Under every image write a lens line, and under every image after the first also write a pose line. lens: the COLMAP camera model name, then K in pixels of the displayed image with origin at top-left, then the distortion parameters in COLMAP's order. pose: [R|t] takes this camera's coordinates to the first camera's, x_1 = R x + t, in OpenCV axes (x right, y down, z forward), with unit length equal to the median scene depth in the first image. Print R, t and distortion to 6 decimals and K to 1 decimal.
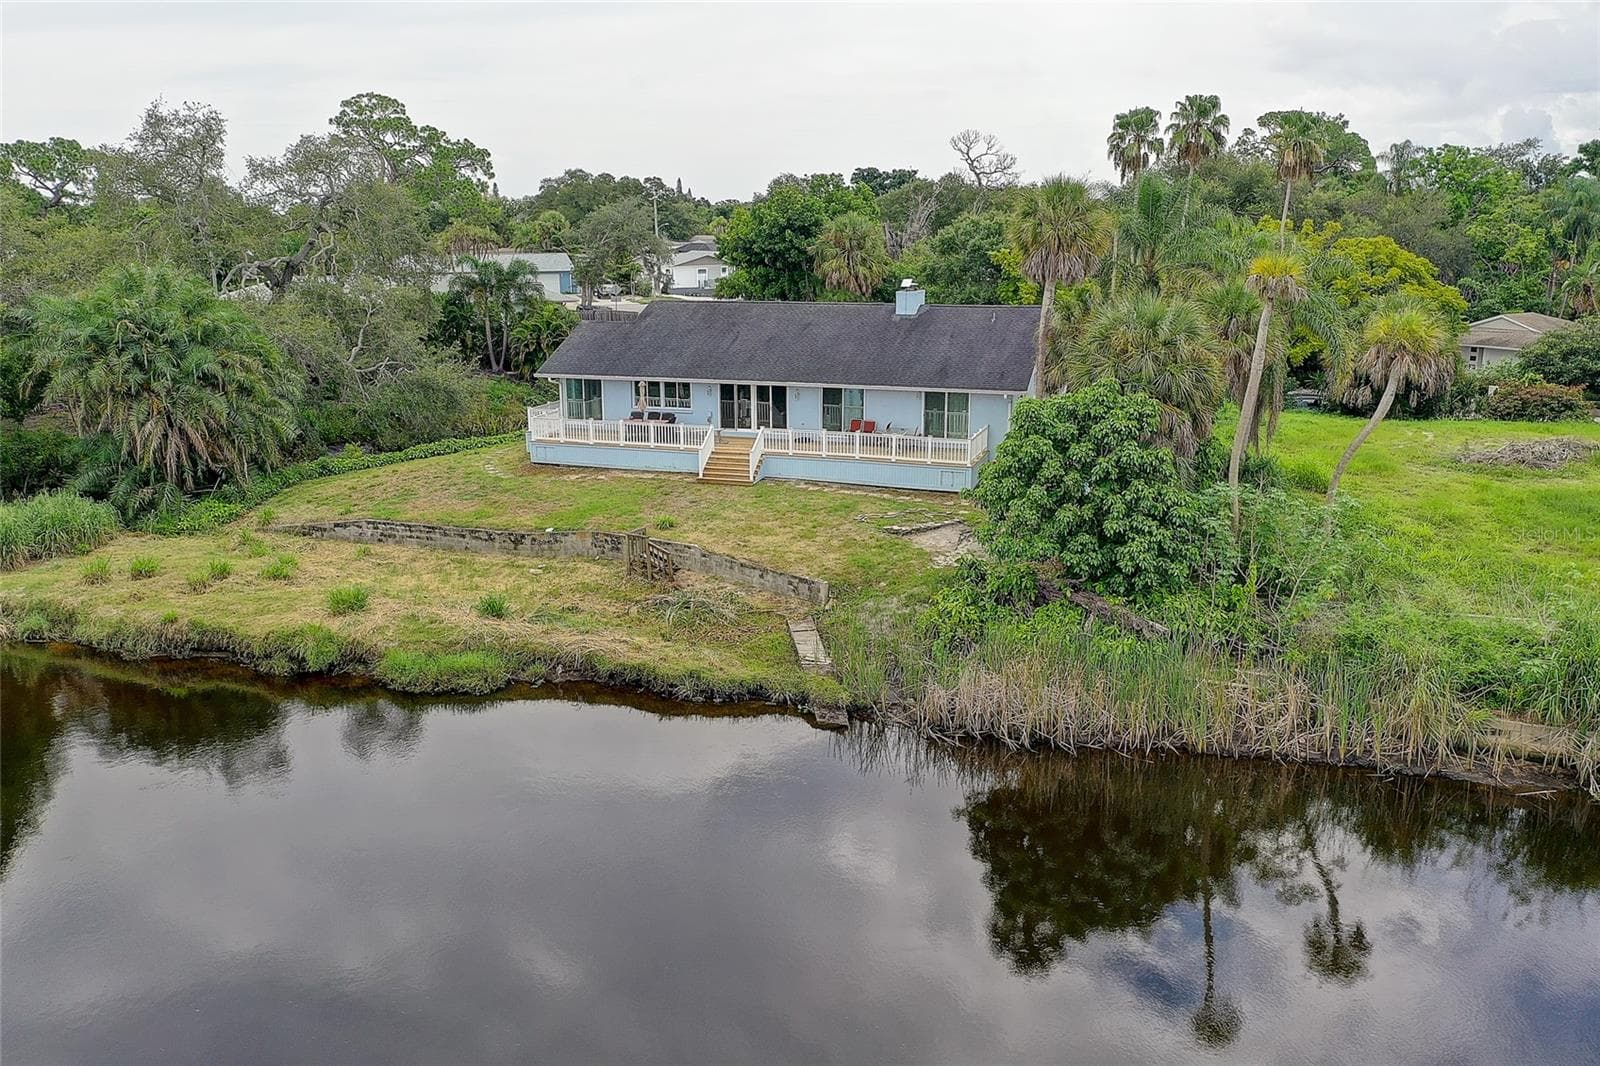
lens RADIAL K [[1246.7, 0, 800.0], [0, 1246.7, 533.0], [0, 0, 1]] dist [-0.000367, 0.000124]
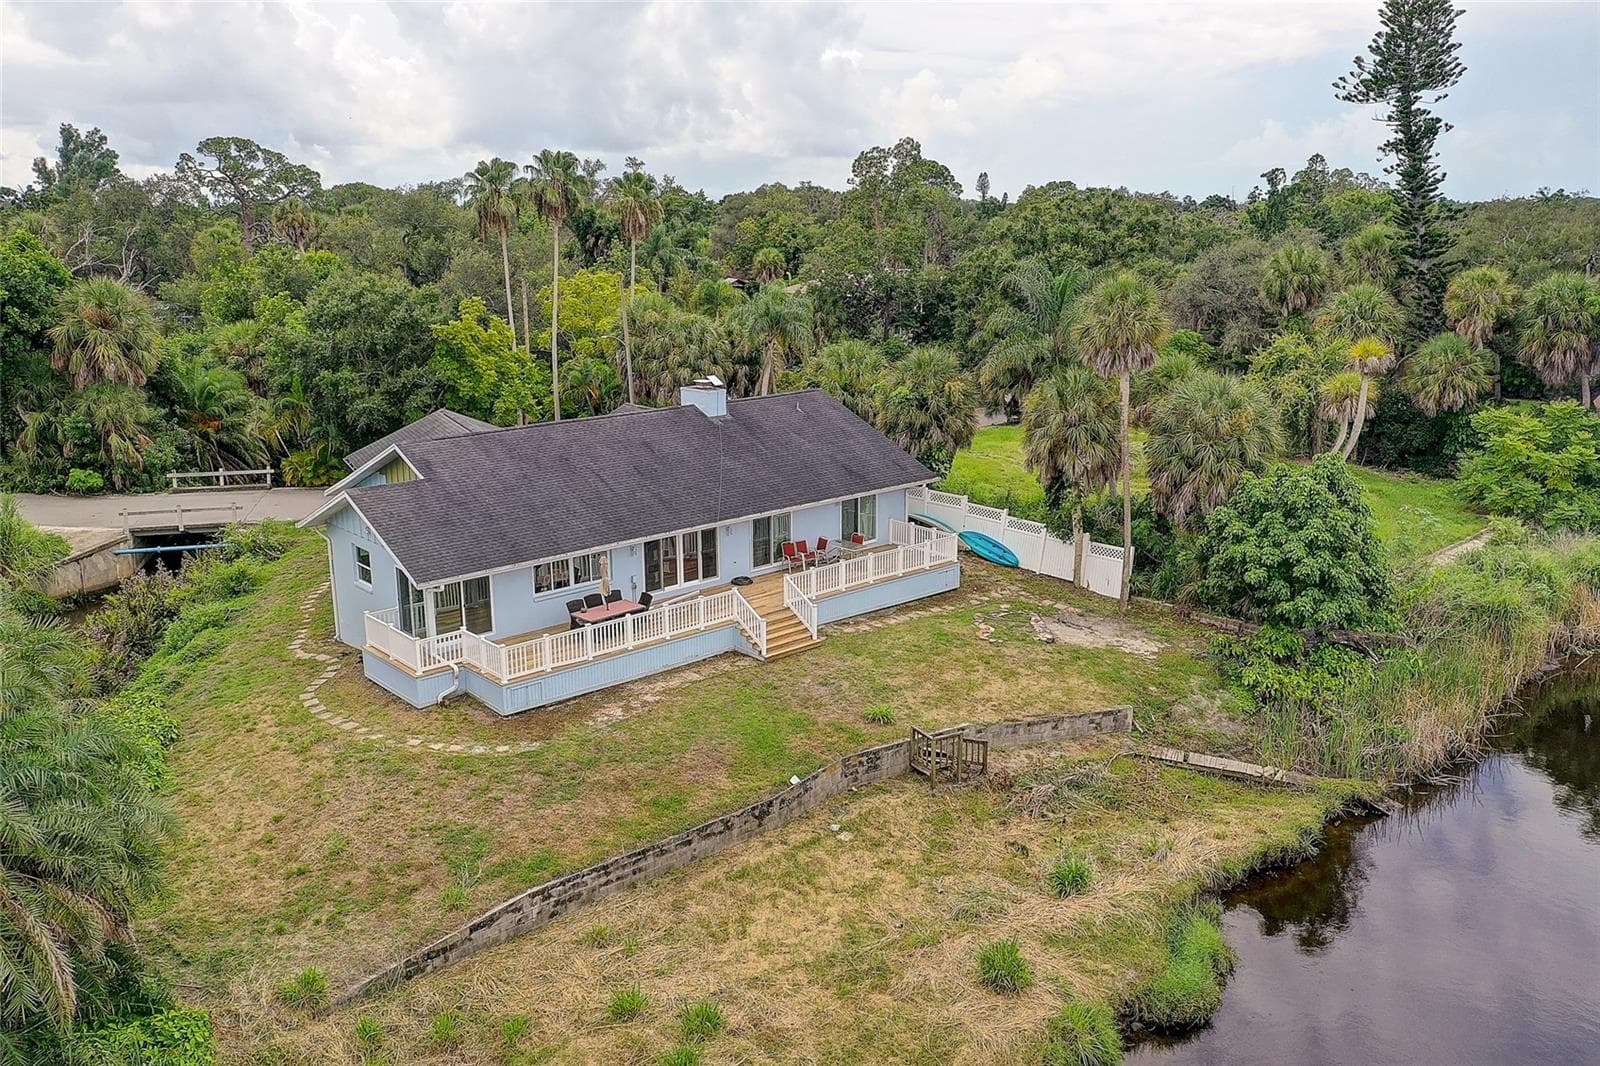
lens RADIAL K [[1267.0, 0, 800.0], [0, 1267.0, 533.0], [0, 0, 1]] dist [0.004526, 0.001602]
pose [[0.500542, -0.210236, 0.839797, -0.726408], [0.217398, 0.969505, 0.113132, -0.206382], [-0.837971, 0.125943, 0.530982, 0.549196]]
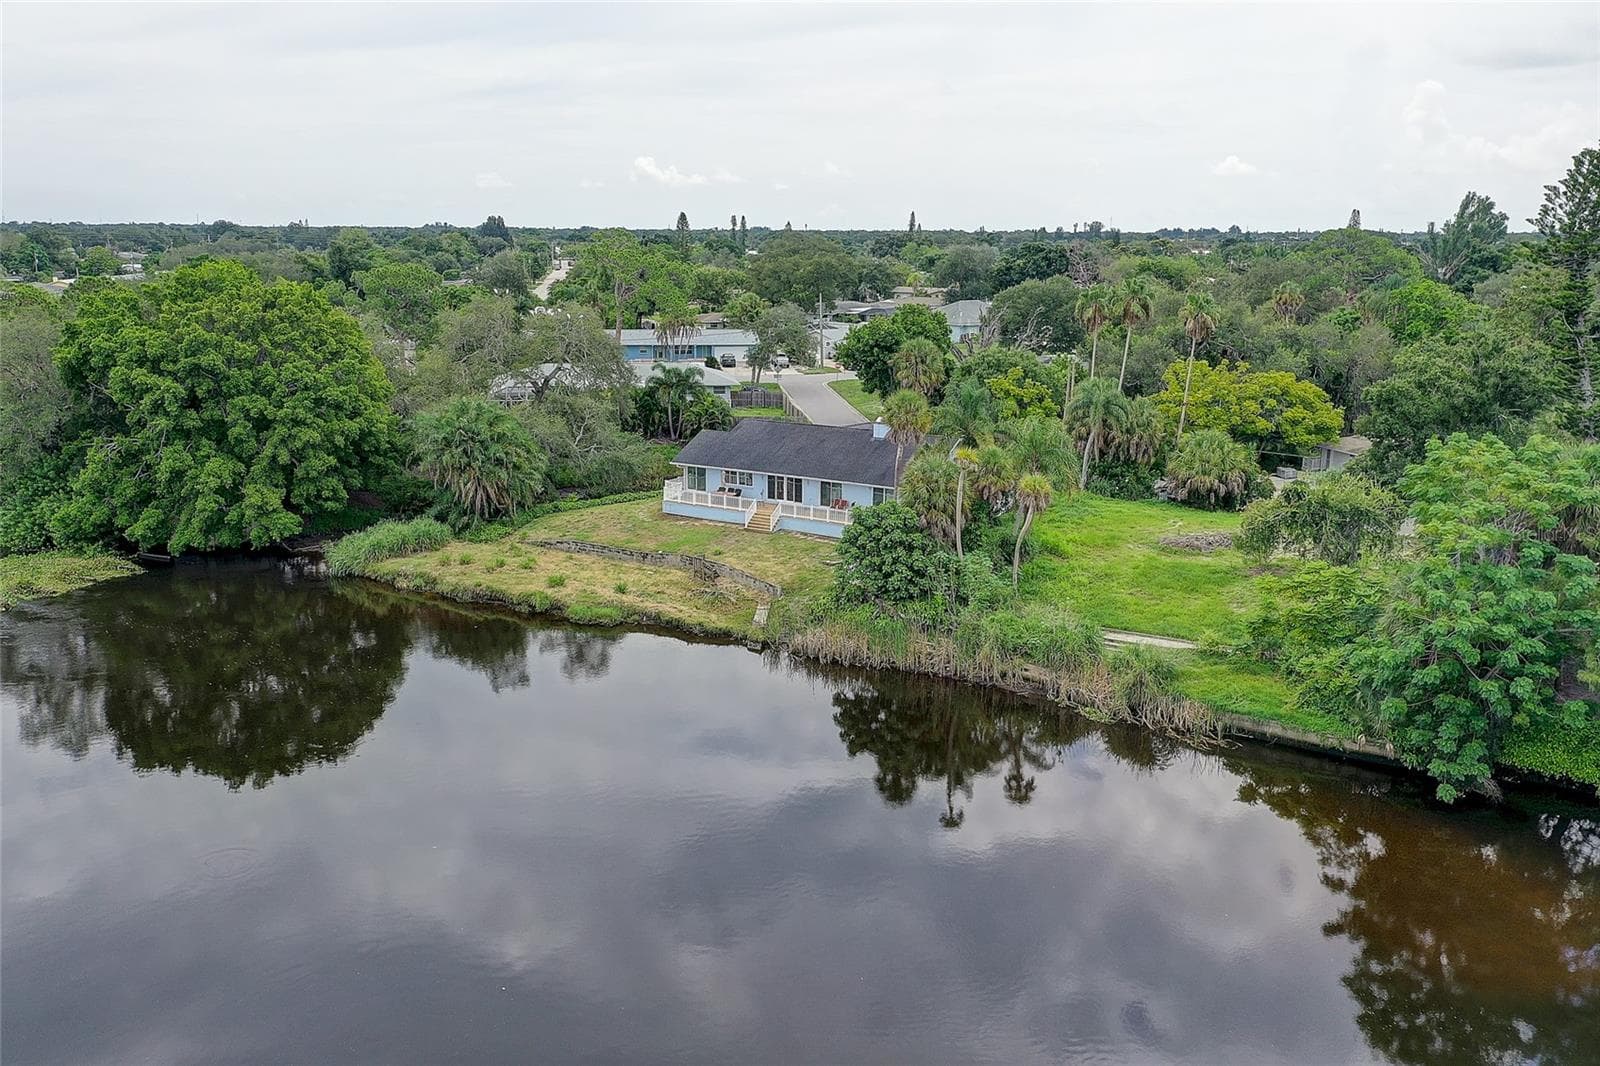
lens RADIAL K [[1231.6, 0, 798.5], [0, 1231.6, 549.6], [0, 0, 1]] dist [0.001311, -0.000935]
pose [[0.980544, 0.058061, -0.187515, 0.341551], [-0.057251, 0.998312, 0.009736, -0.034289], [0.187764, 0.001189, 0.982214, -0.777630]]
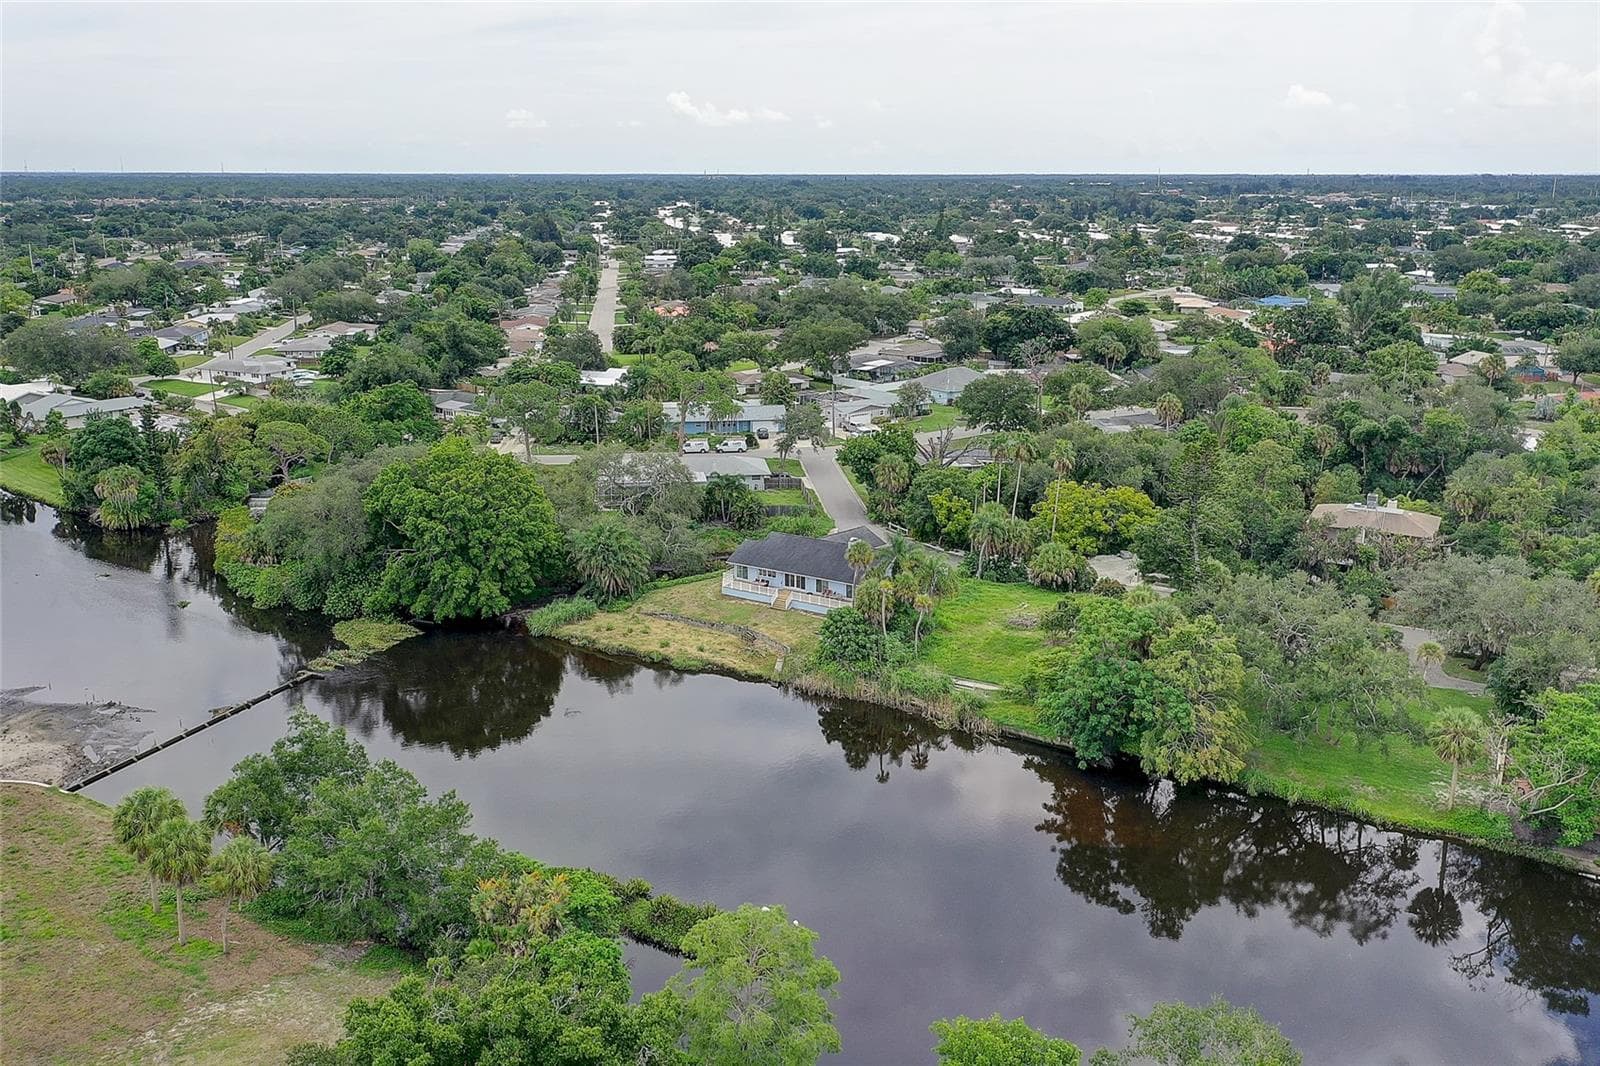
lens RADIAL K [[1267.0, 0, 800.0], [0, 1267.0, 533.0], [0, 0, 1]] dist [0.004526, 0.001602]
pose [[0.974339, 0.060062, -0.216926, 0.671913], [-0.054650, 0.998028, 0.030870, -0.332308], [0.218352, -0.018222, 0.975700, -2.094368]]
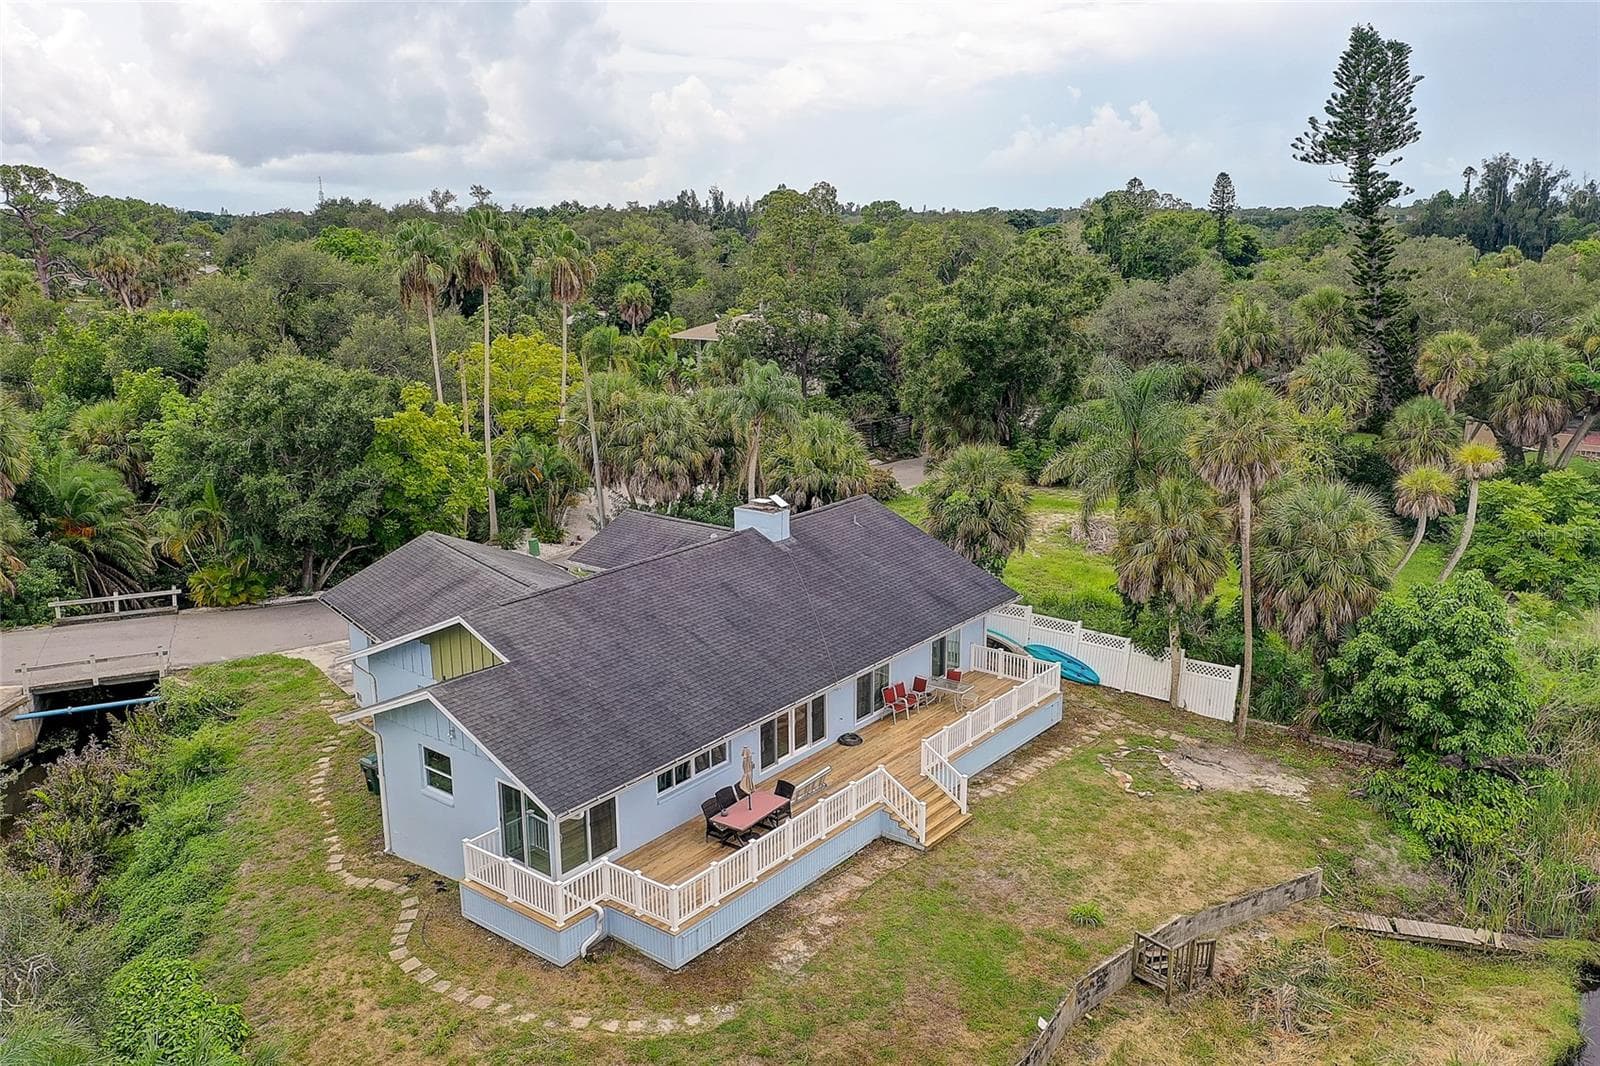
lens RADIAL K [[1262.6, 0, 801.8], [0, 1262.6, 537.1], [0, 0, 1]] dist [-0.000034, 0.007830]
pose [[0.343839, -0.229462, 0.910561, -0.698228], [0.237624, 0.959385, 0.152036, -0.329204], [-0.908466, 0.164096, 0.384399, 0.769720]]
